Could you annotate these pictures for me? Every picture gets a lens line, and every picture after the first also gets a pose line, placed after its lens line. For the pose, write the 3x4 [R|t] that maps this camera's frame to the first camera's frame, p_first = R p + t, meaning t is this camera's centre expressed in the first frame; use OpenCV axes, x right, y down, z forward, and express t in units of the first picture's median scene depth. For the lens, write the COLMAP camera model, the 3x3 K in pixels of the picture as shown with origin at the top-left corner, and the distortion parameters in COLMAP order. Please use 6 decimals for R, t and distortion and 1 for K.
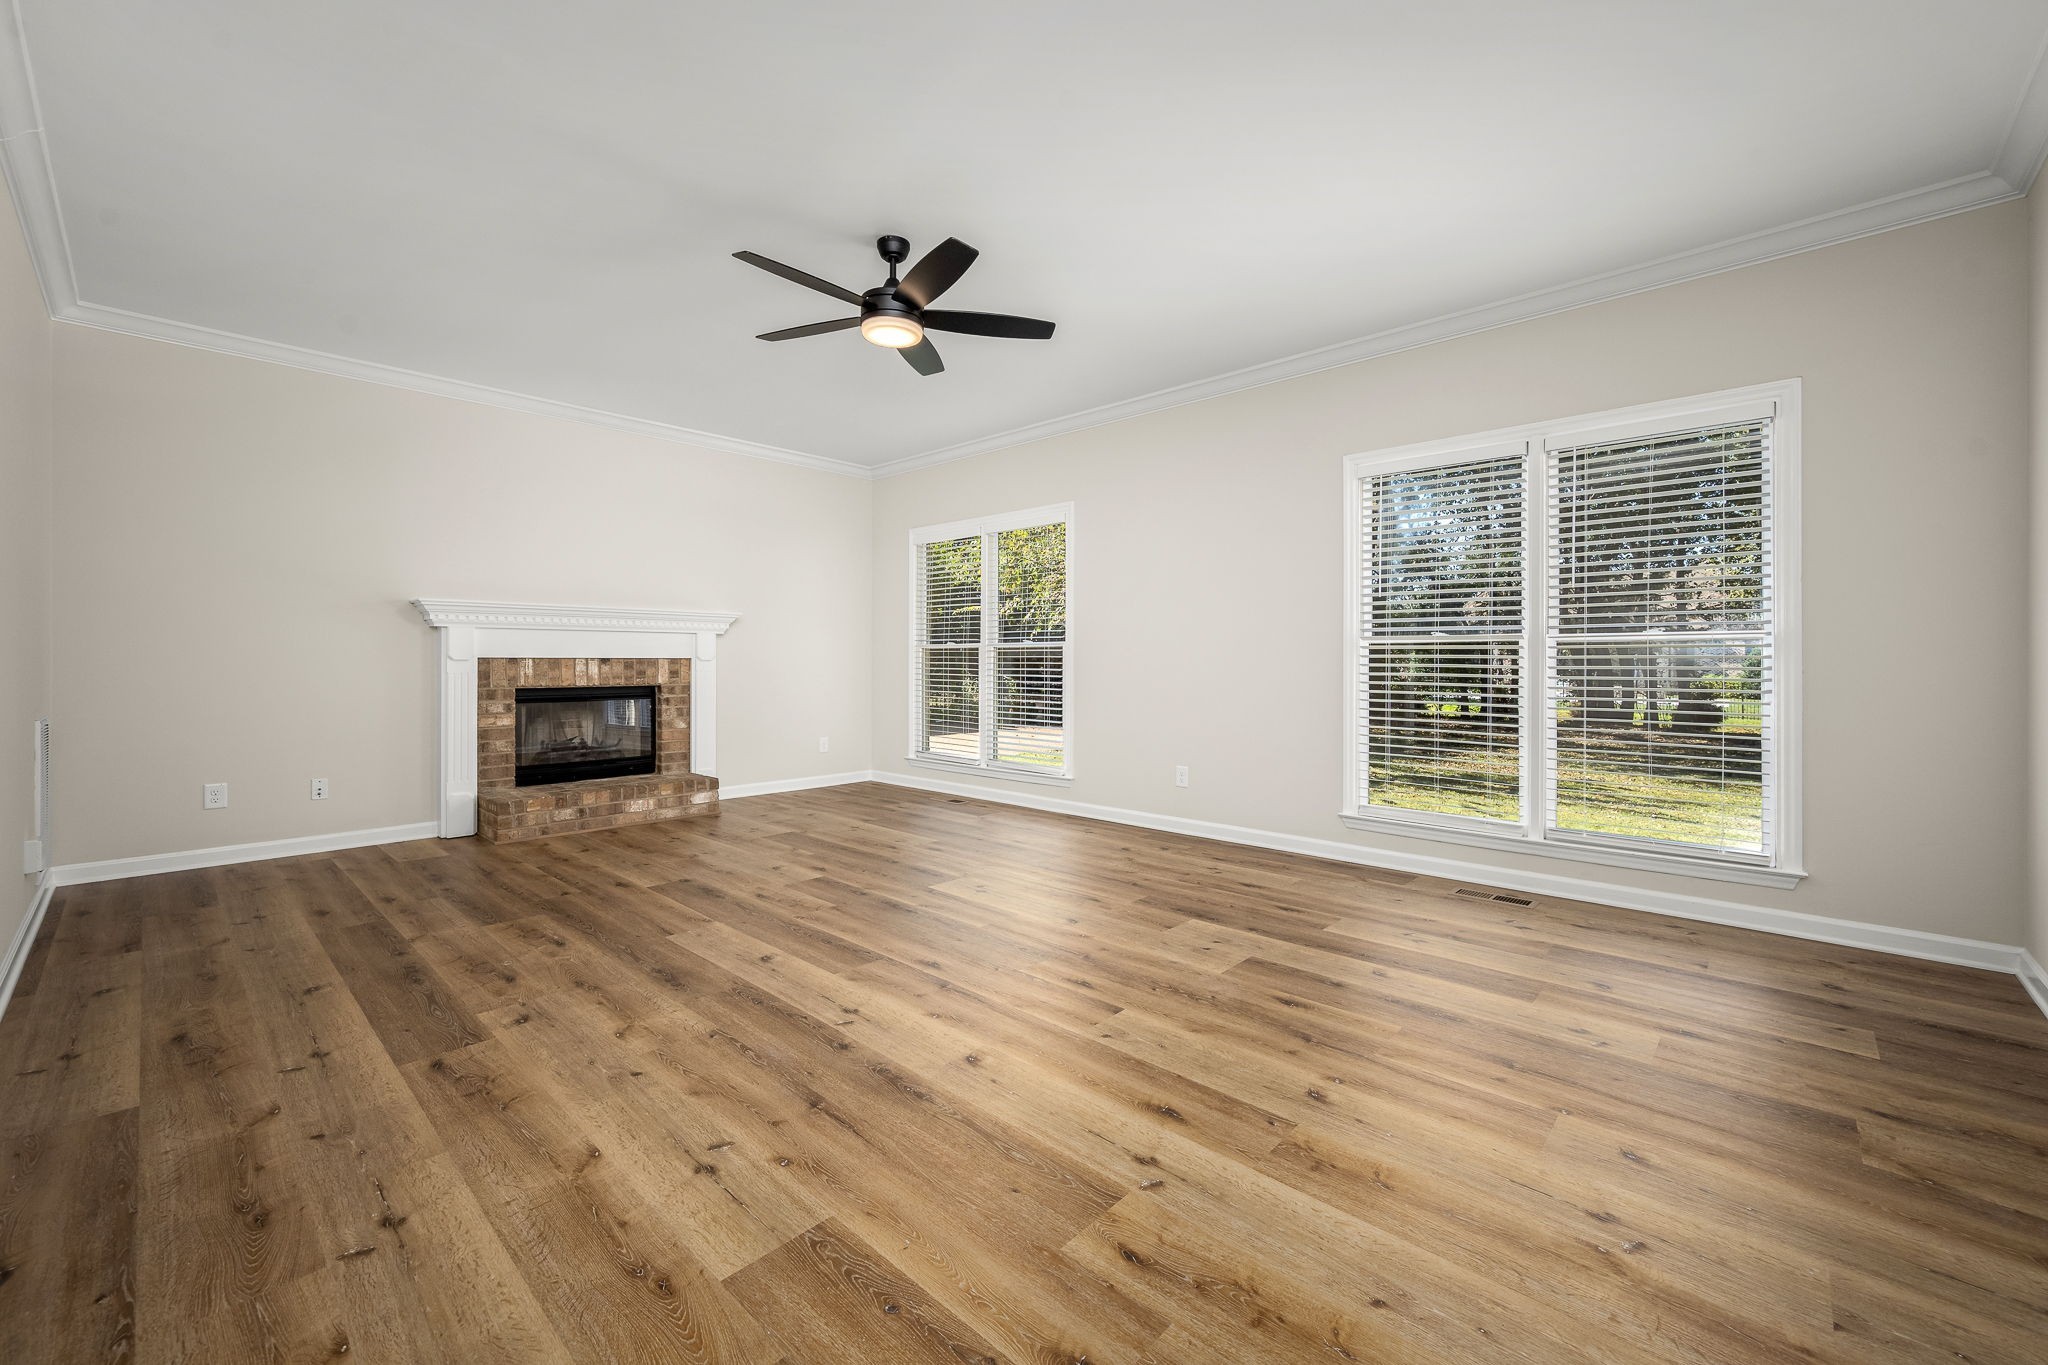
lens RADIAL K [[811.9, 0, 1036.8], [0, 811.9, 635.4], [0, 0, 1]] dist [-0.000178, 0.000081]
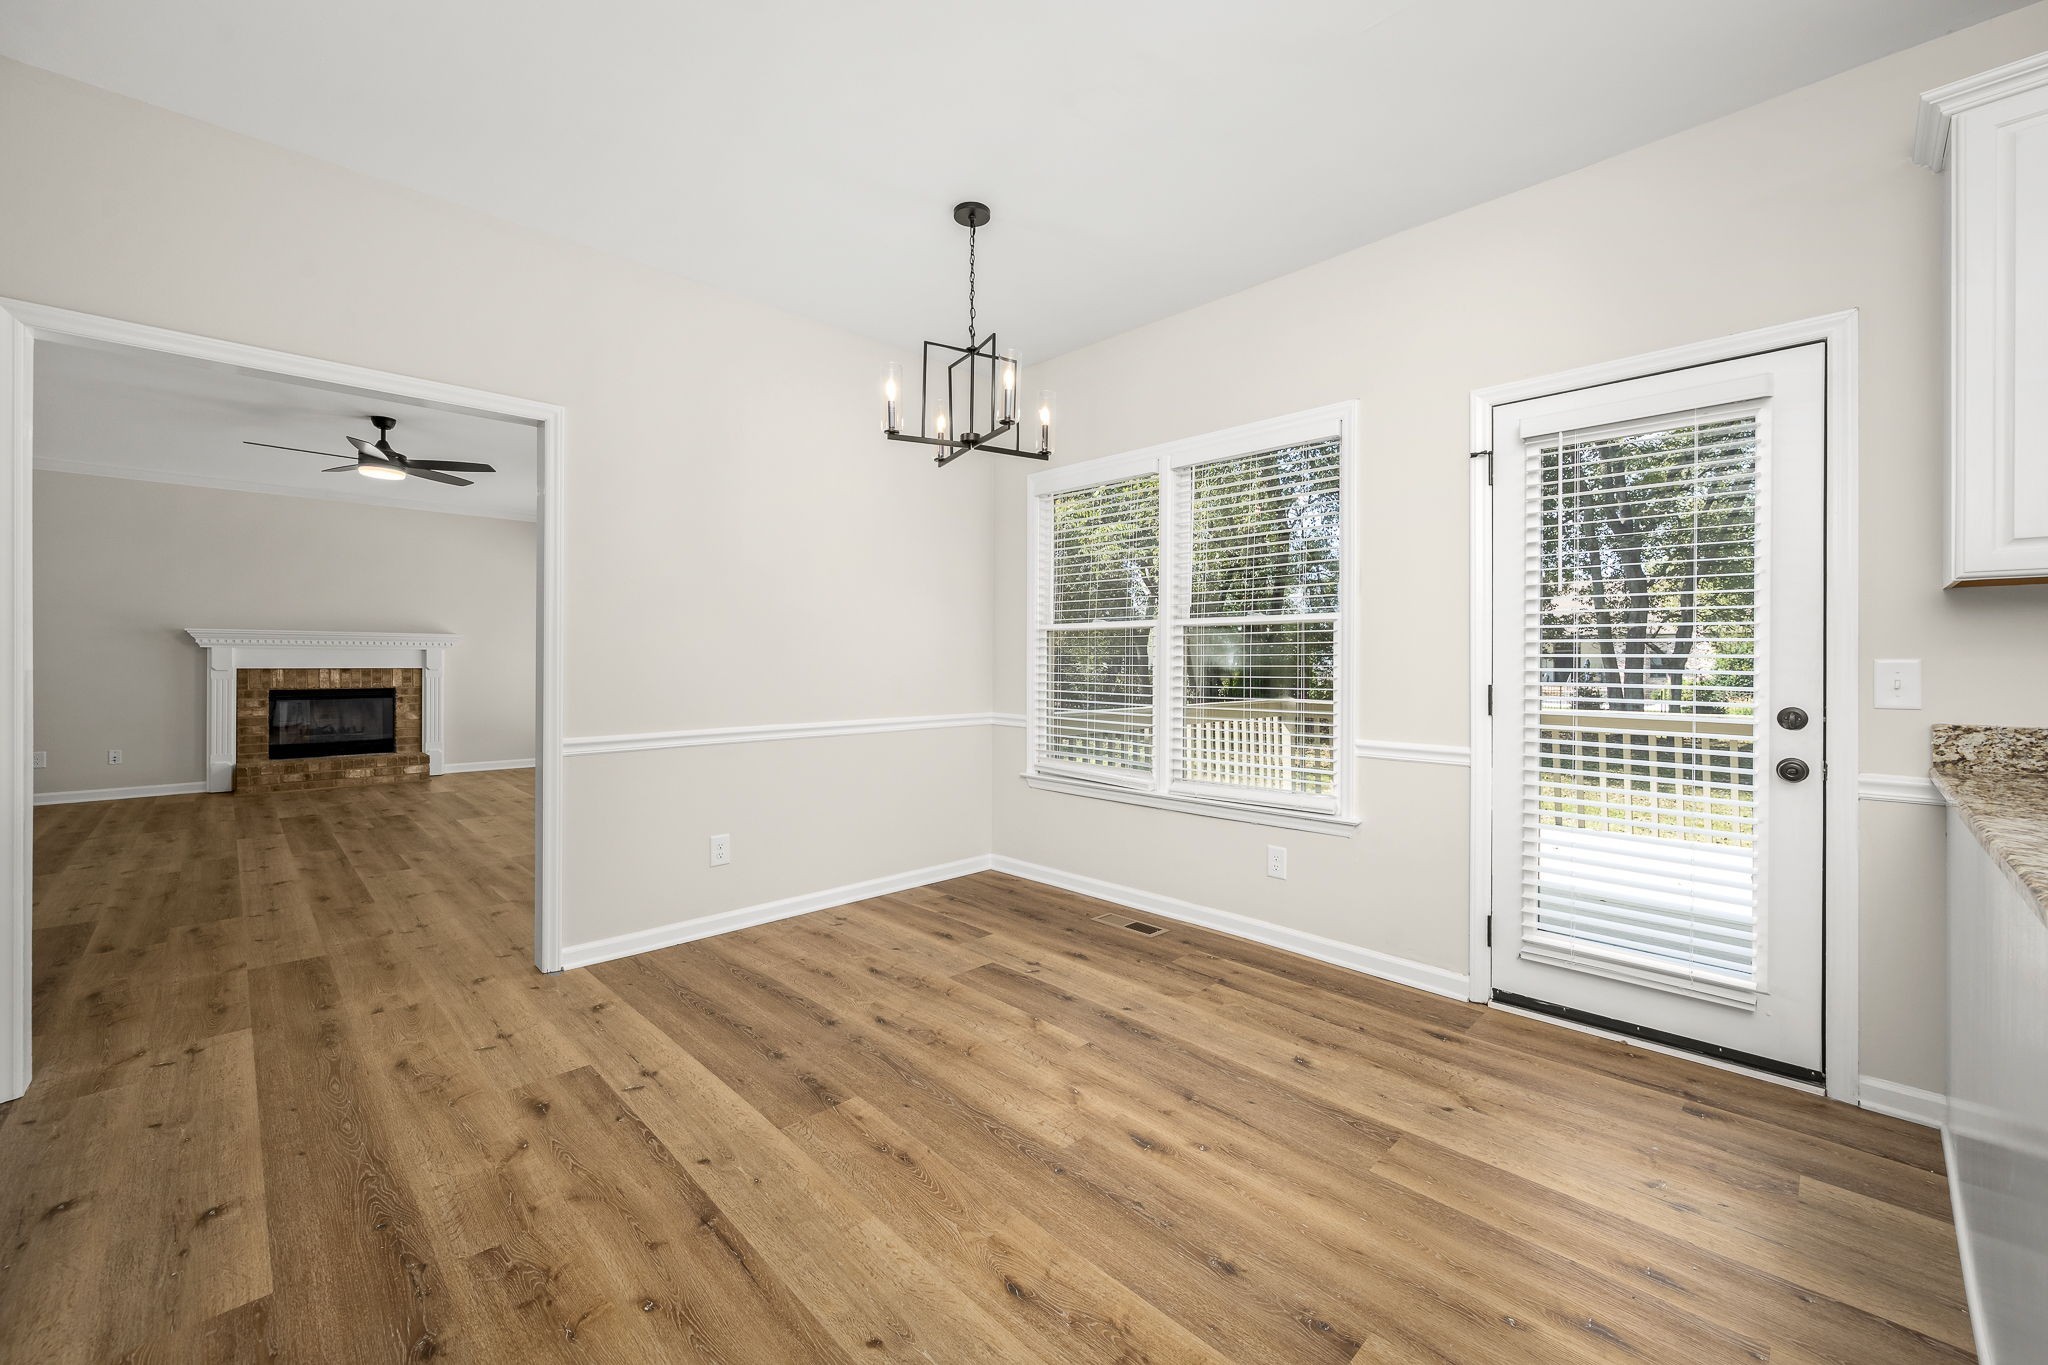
lens RADIAL K [[811.9, 0, 1031.6], [0, 811.9, 652.7], [0, 0, 1]] dist [-0.000178, 0.000081]
pose [[0.998875, 0.003419, -0.047299, 1.239977], [-0.002271, 0.999702, 0.024301, -0.062268], [0.047368, -0.024166, 0.998585, -0.581235]]
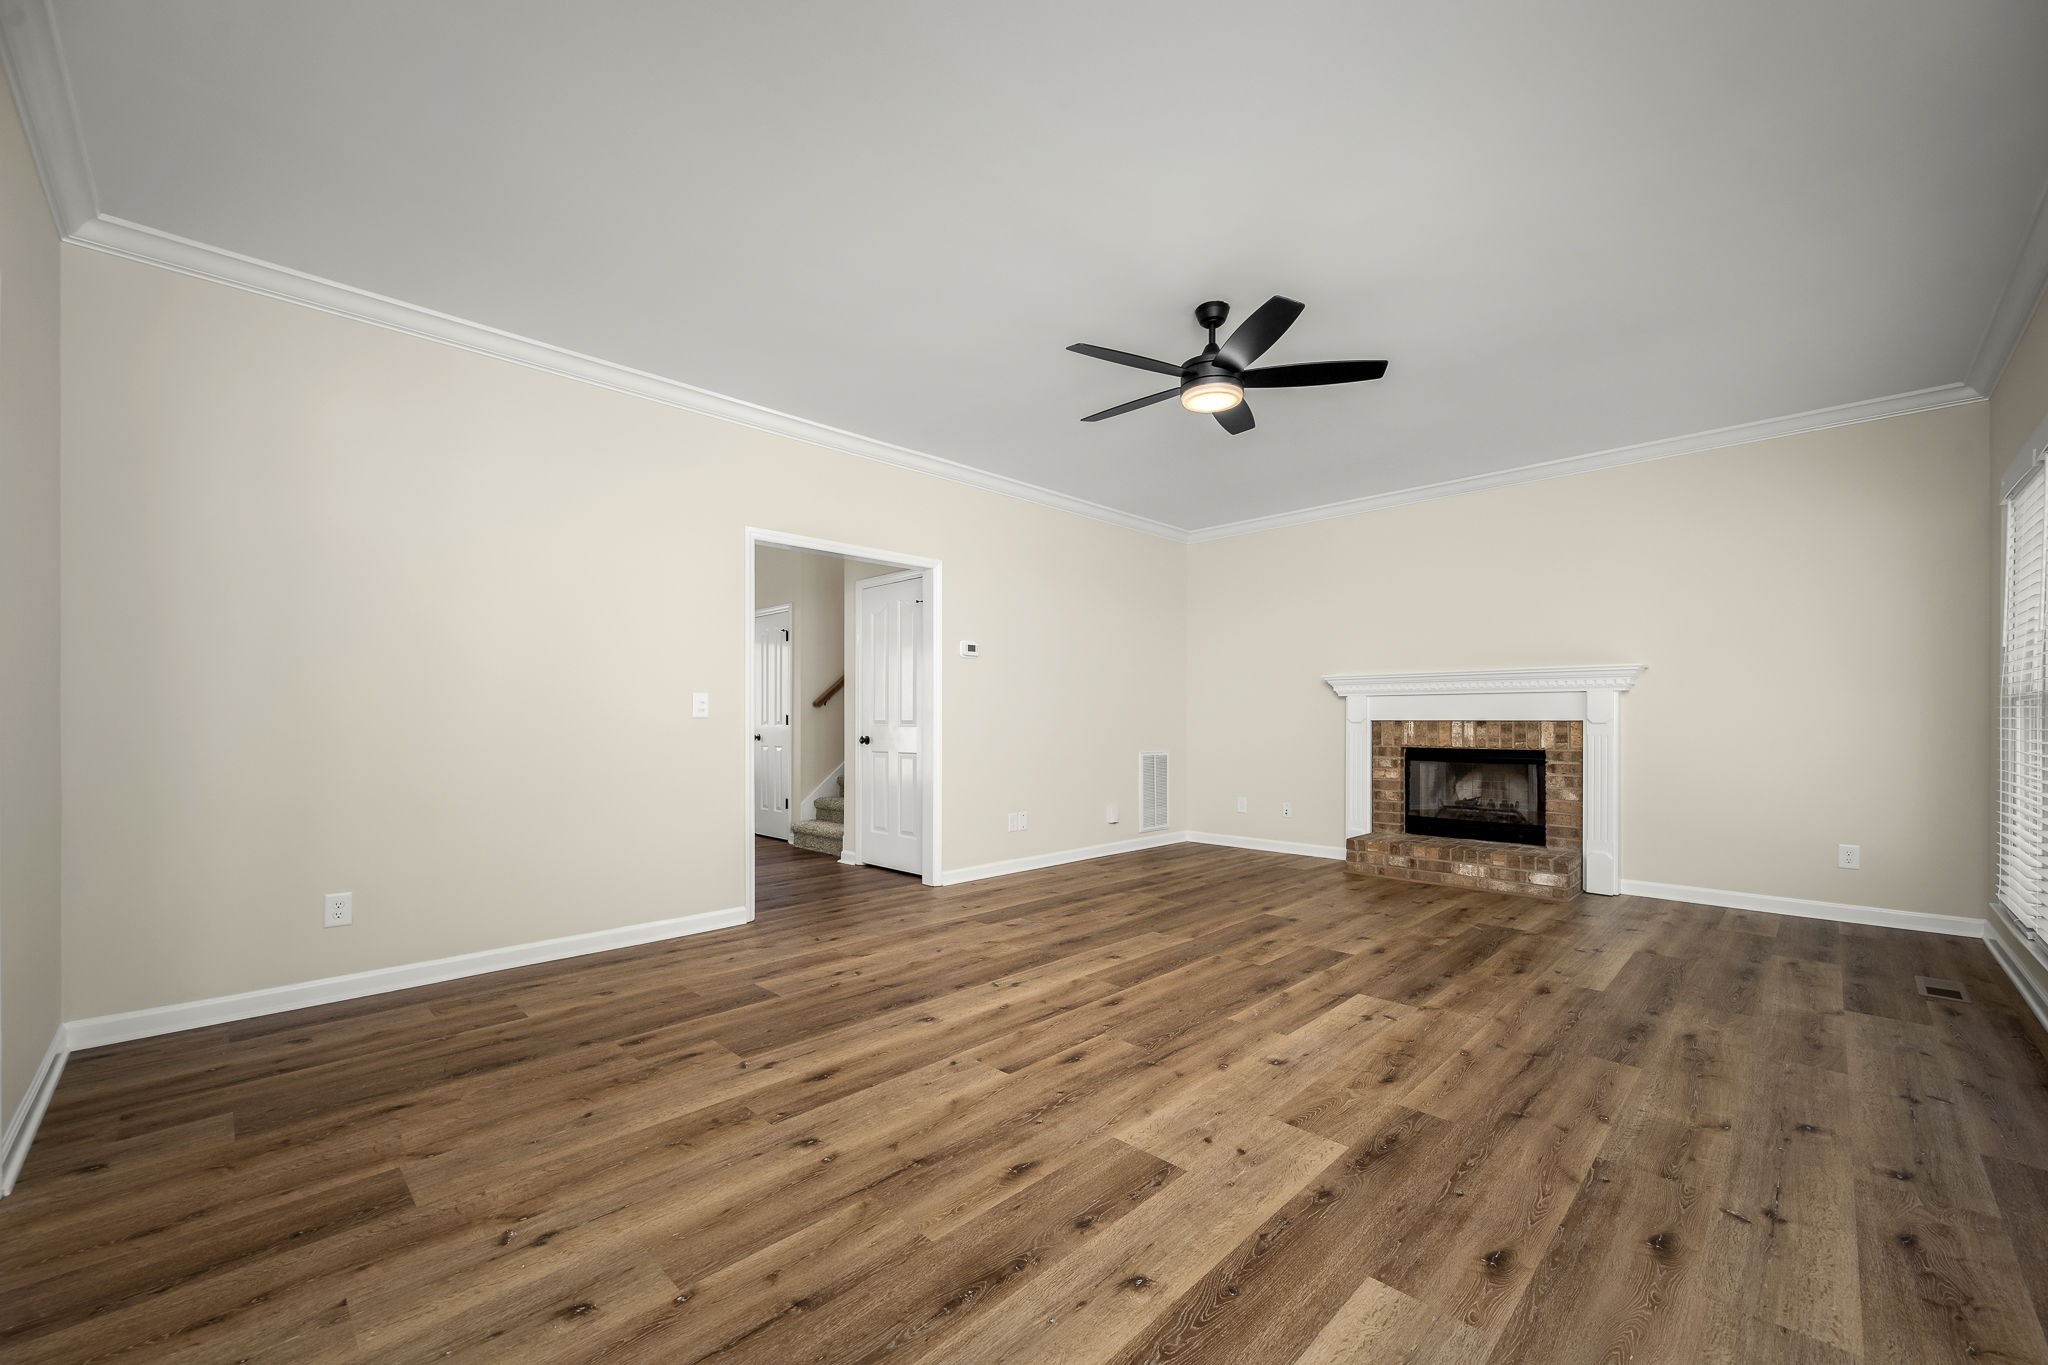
lens RADIAL K [[811.9, 0, 1026.1], [0, 811.9, 704.1], [0, 0, 1]] dist [-0.000178, 0.000081]
pose [[-0.034280, -0.021661, -0.999178, 0.864171], [0.030724, 0.999270, -0.022717, 0.022512], [0.998940, -0.031478, -0.033590, 0.828379]]
